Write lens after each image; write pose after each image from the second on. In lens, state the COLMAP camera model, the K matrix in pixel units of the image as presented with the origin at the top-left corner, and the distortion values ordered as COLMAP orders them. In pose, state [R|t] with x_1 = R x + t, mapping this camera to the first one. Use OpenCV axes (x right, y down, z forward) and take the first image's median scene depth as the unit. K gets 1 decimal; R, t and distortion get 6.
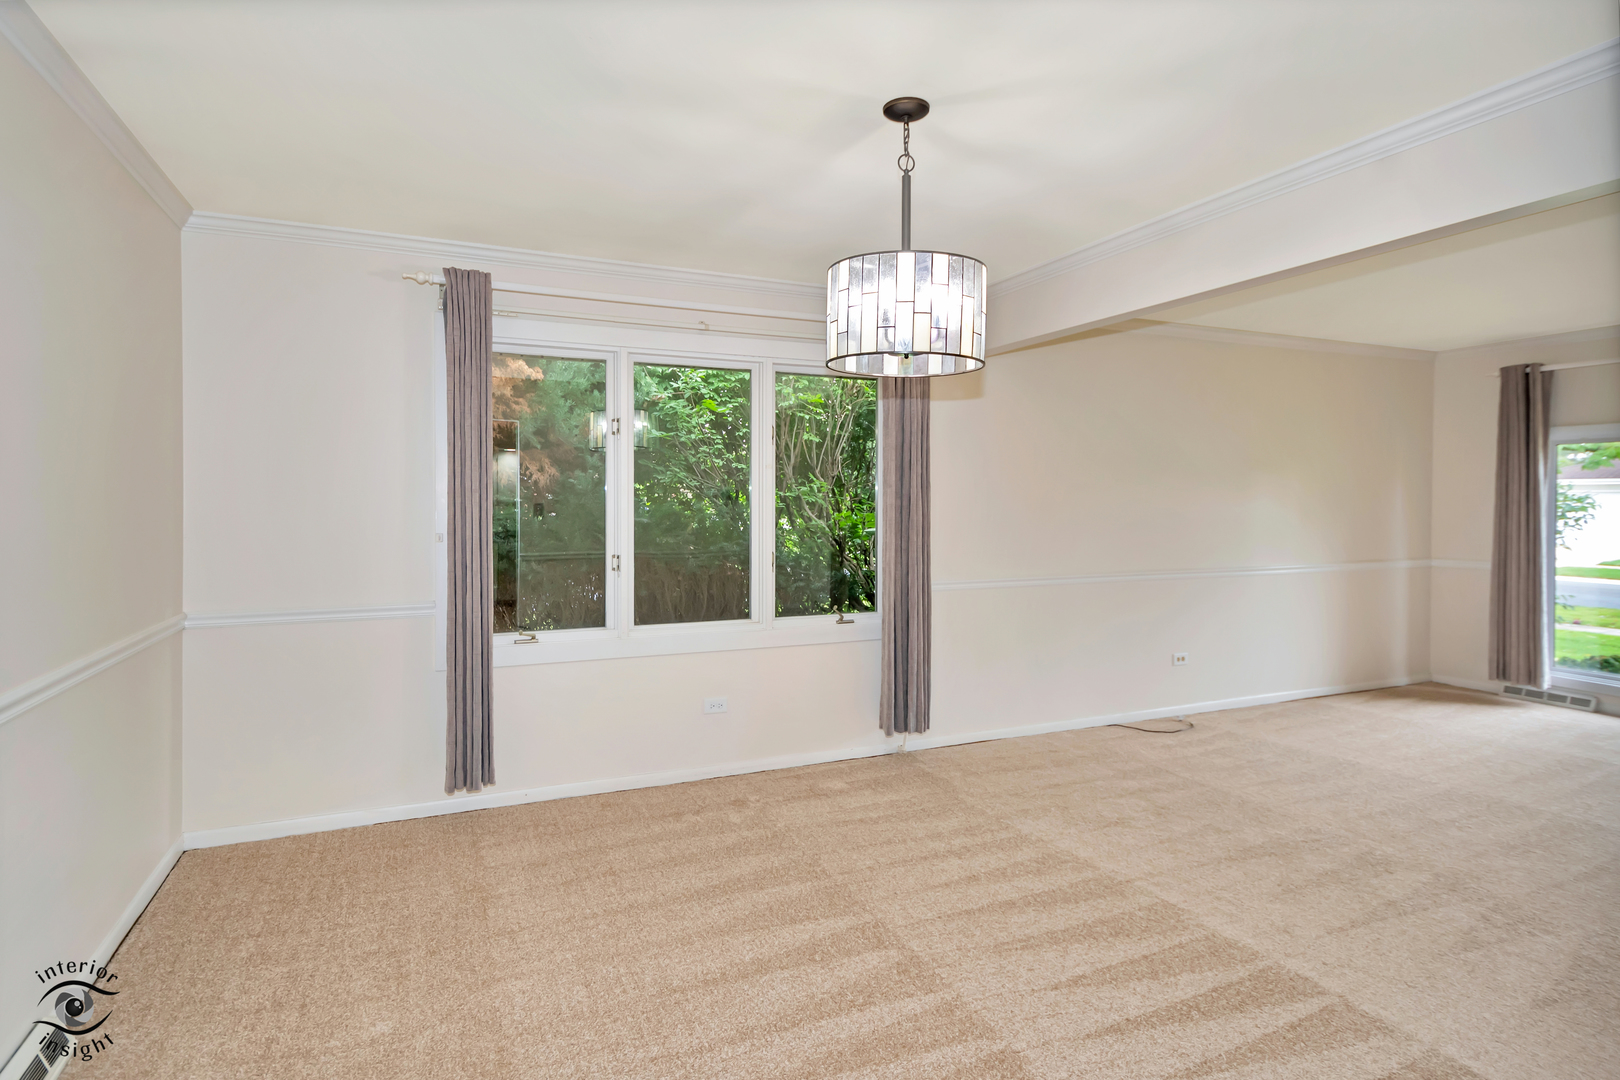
lens RADIAL K [[854.5, 0, 812.2], [0, 854.5, 518.9], [0, 0, 1]] dist [0.000679, -0.001491]
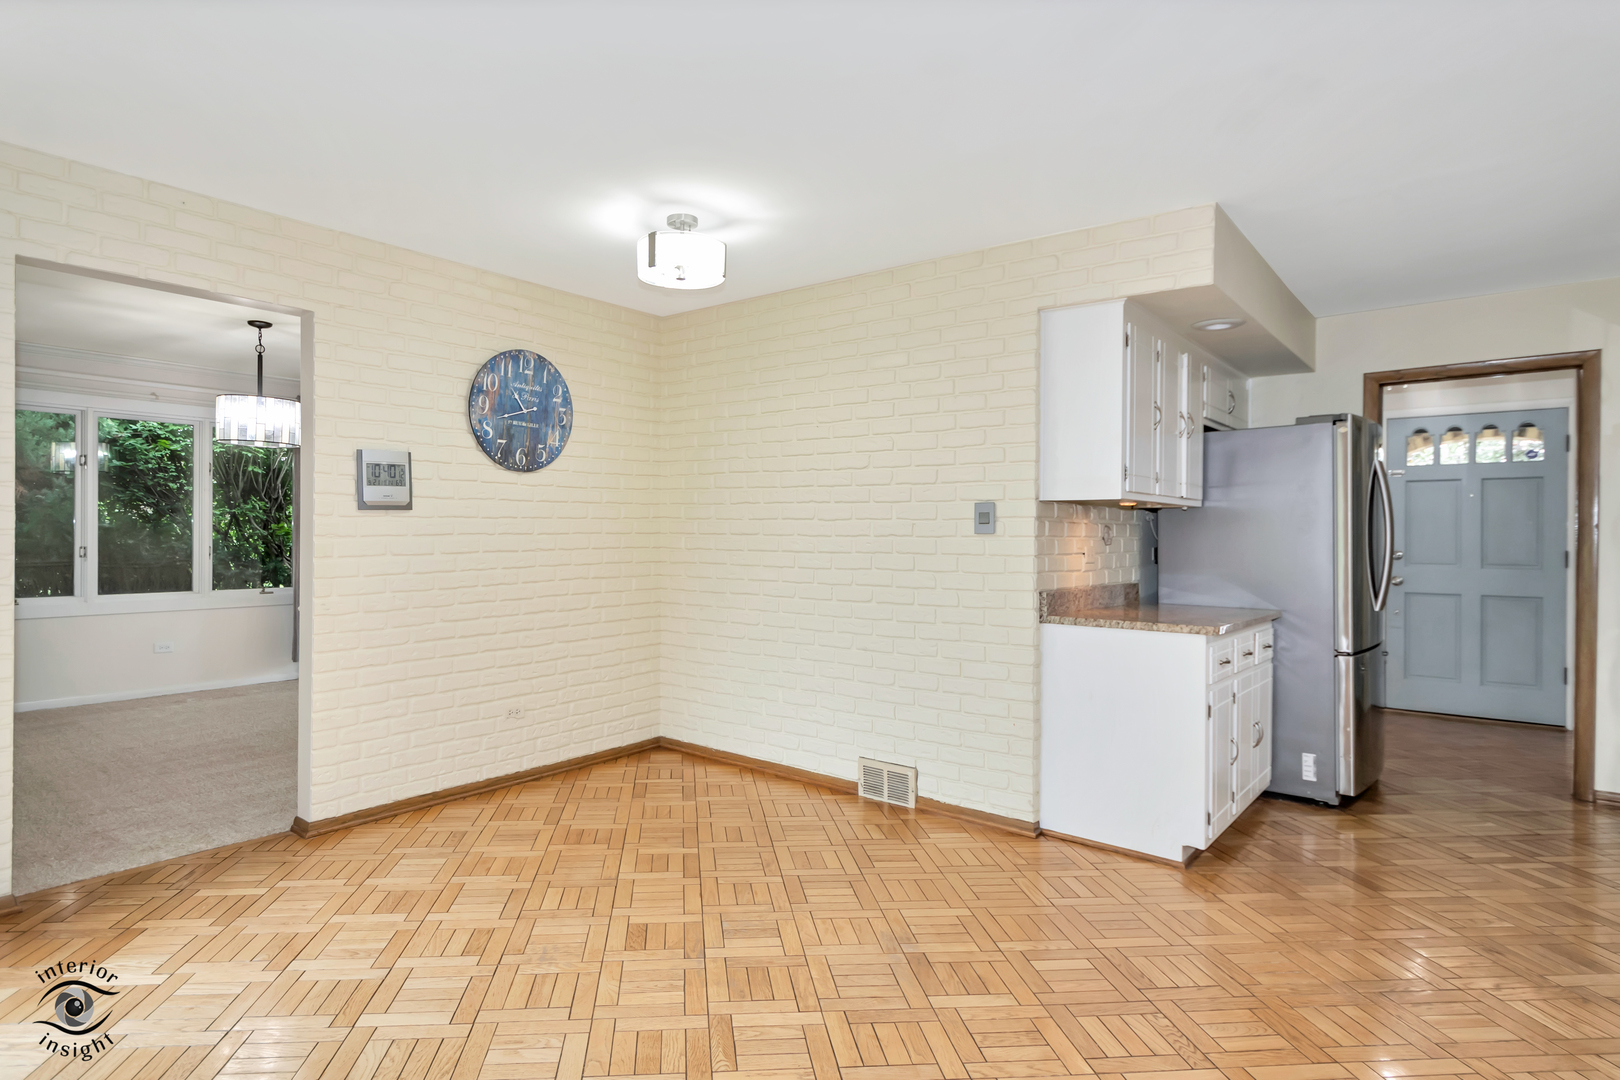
lens RADIAL K [[885.1, 0, 758.1], [0, 885.1, 539.9], [0, 0, 1]] dist [0.004612, 0.000043]
pose [[0.902901, 0.001994, 0.429844, 0.128932], [0.002509, 0.999948, -0.009907, 0.037702], [-0.429842, 0.010023, 0.902849, -0.693255]]
